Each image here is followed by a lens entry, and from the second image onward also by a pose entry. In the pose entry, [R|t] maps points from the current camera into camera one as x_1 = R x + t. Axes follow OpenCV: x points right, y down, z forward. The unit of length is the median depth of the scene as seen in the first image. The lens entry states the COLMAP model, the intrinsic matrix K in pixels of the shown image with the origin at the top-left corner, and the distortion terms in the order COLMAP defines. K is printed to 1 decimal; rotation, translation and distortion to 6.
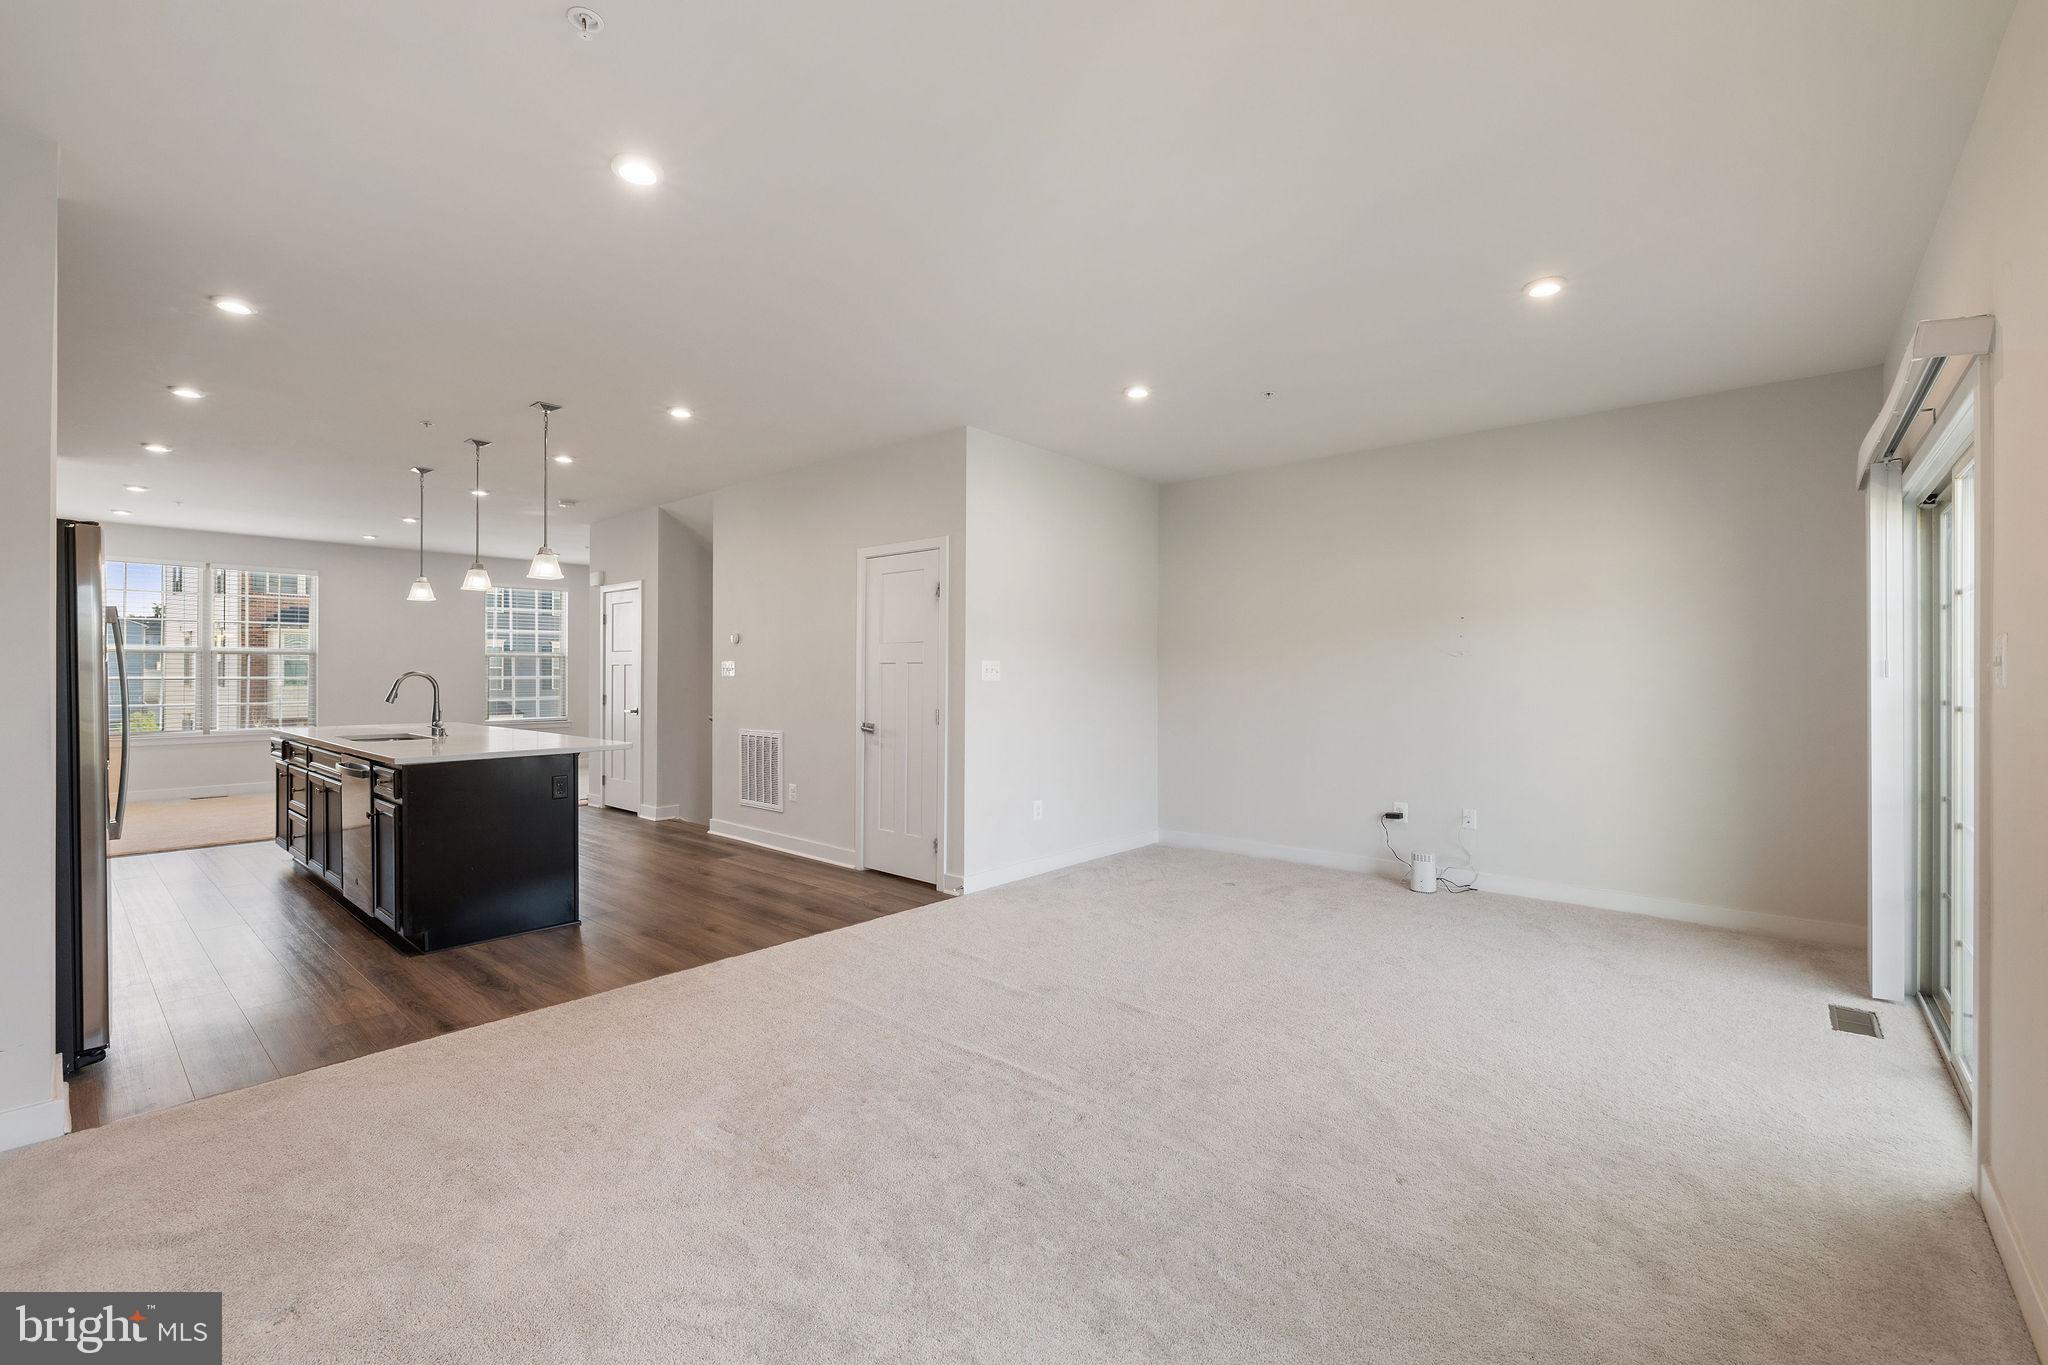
lens RADIAL K [[856.7, 0, 997.9], [0, 856.7, 676.5], [0, 0, 1]] dist [0.001555, 0.000127]
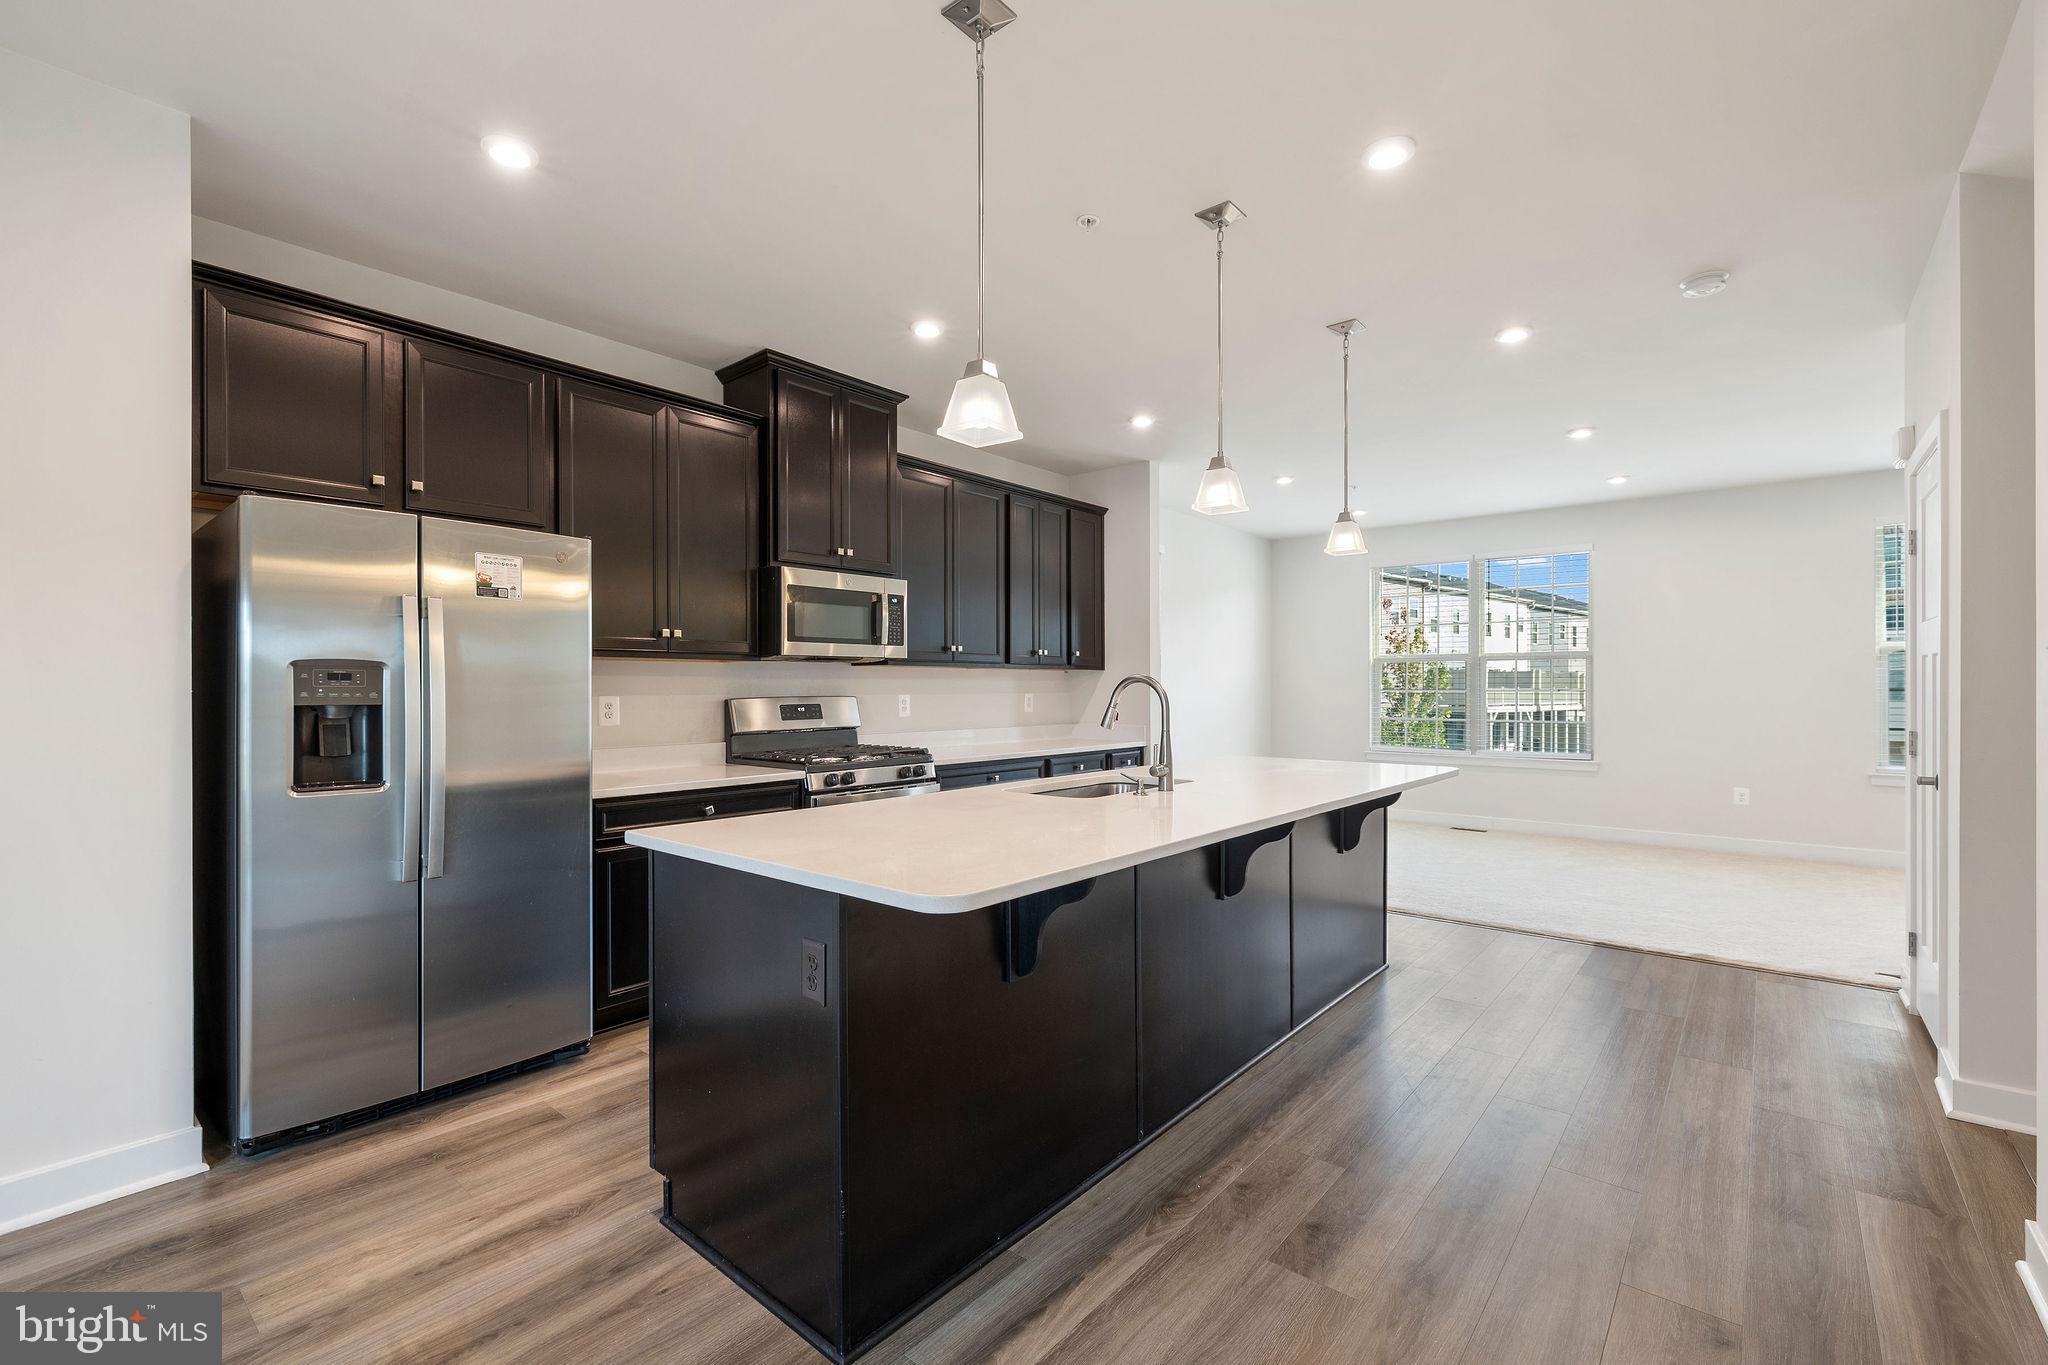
lens RADIAL K [[893.9, 0, 1021.2], [0, 893.9, 685.5], [0, 0, 1]] dist [0.000619, -0.000045]
pose [[0.032403, -0.001287, -0.999474, -0.091590], [-0.000782, 0.999999, -0.001313, 0.001123], [0.999475, 0.000824, 0.032402, 0.896037]]
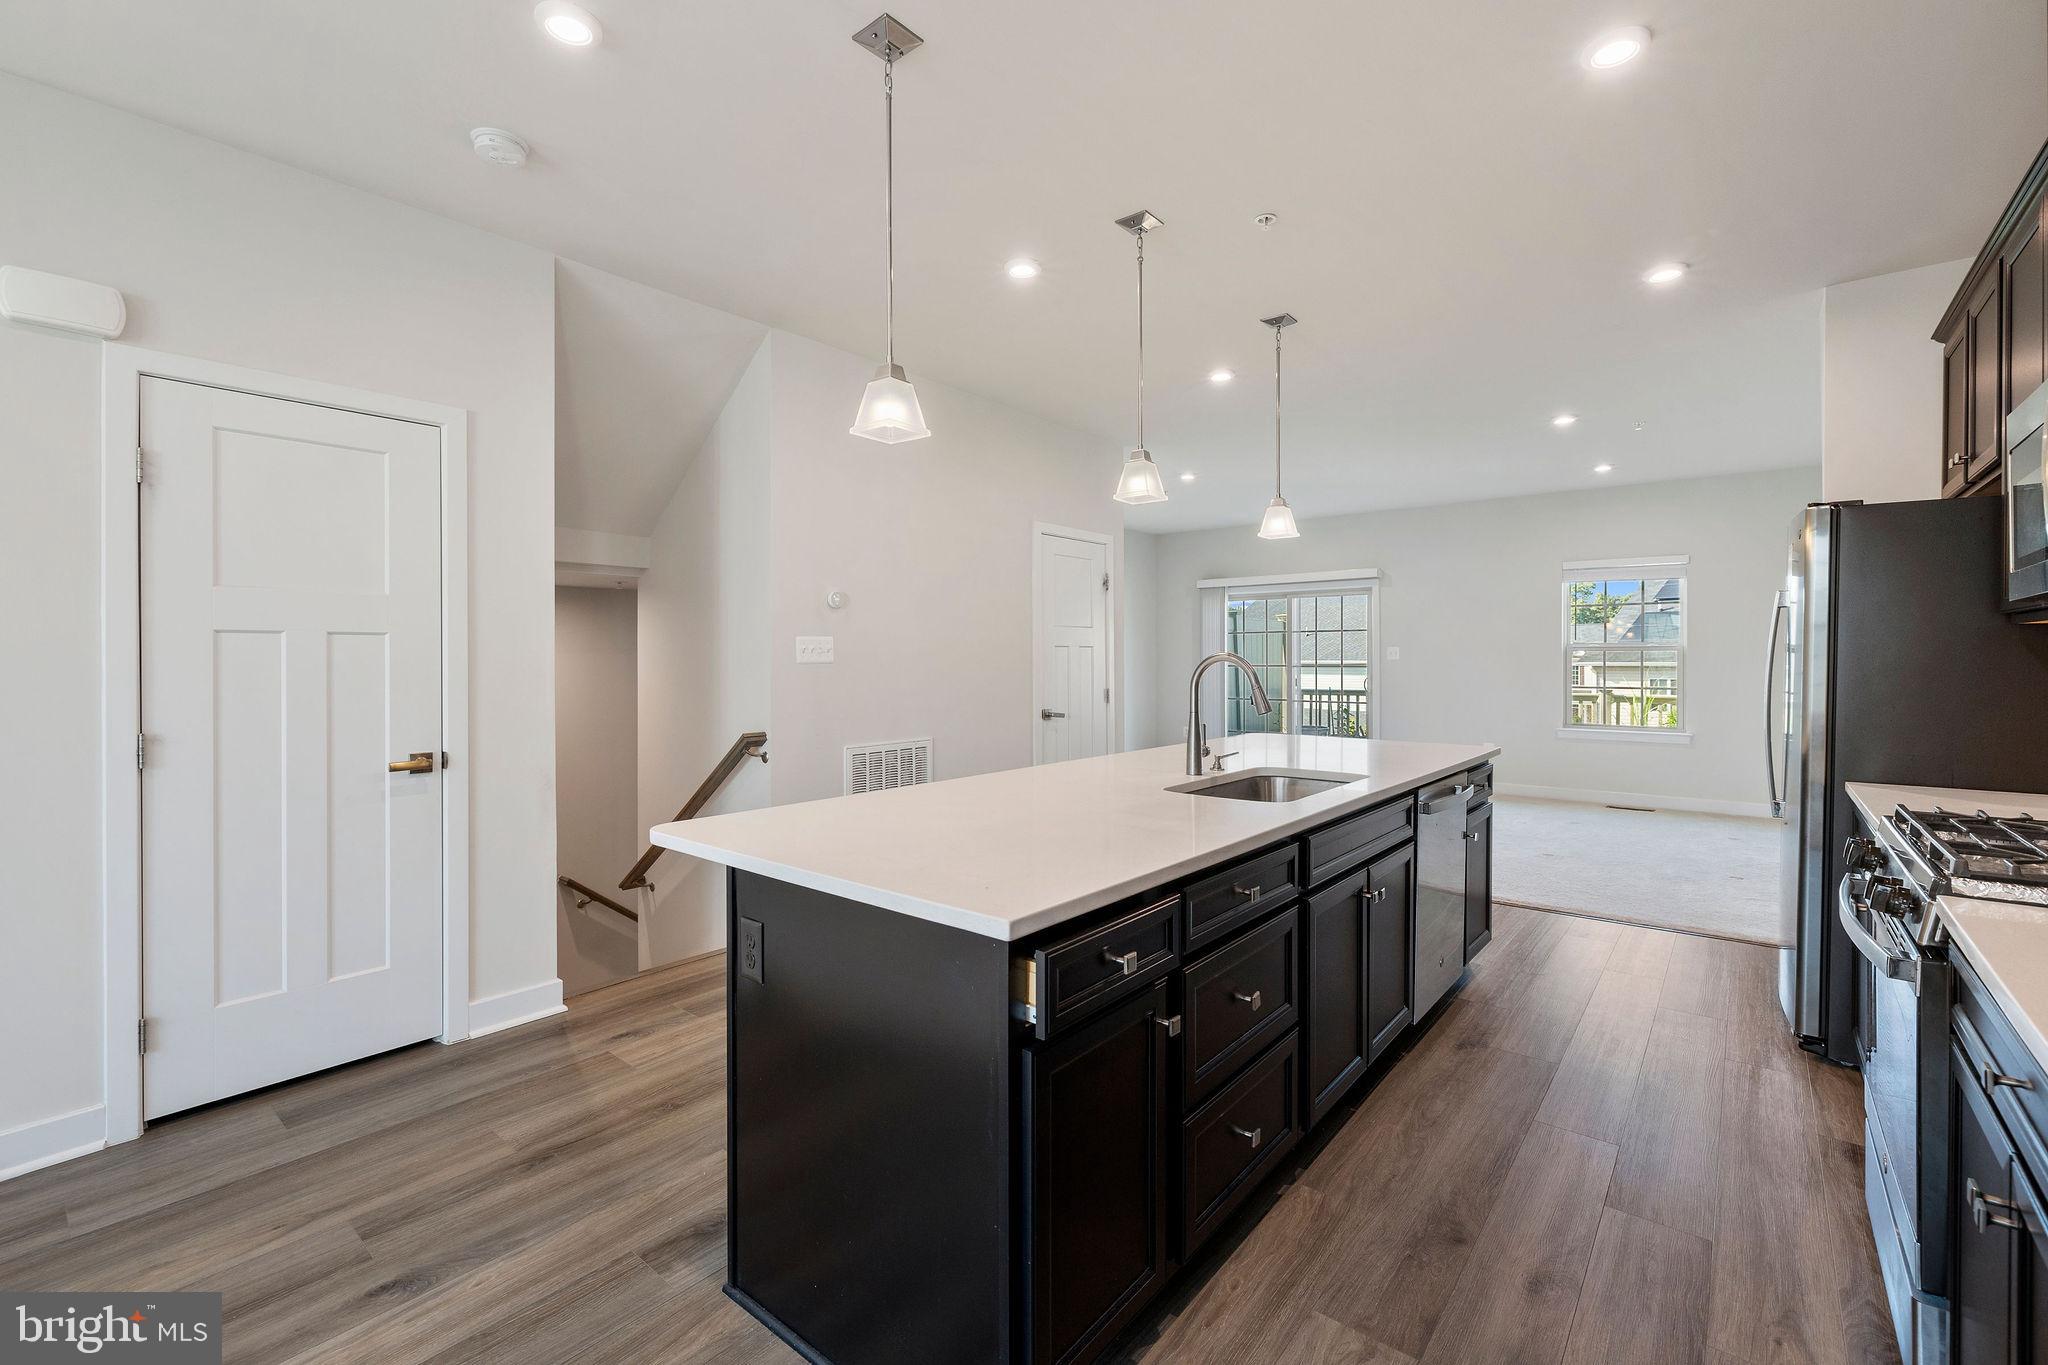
lens RADIAL K [[883.7, 0, 1013.3], [0, 883.7, 662.1], [0, 0, 1]] dist [-0.000584, -0.000057]
pose [[-0.037895, -0.007137, 0.999256, -1.187841], [0.003769, 0.999966, 0.007285, -0.004724], [-0.999275, 0.004042, -0.037866, 1.132877]]
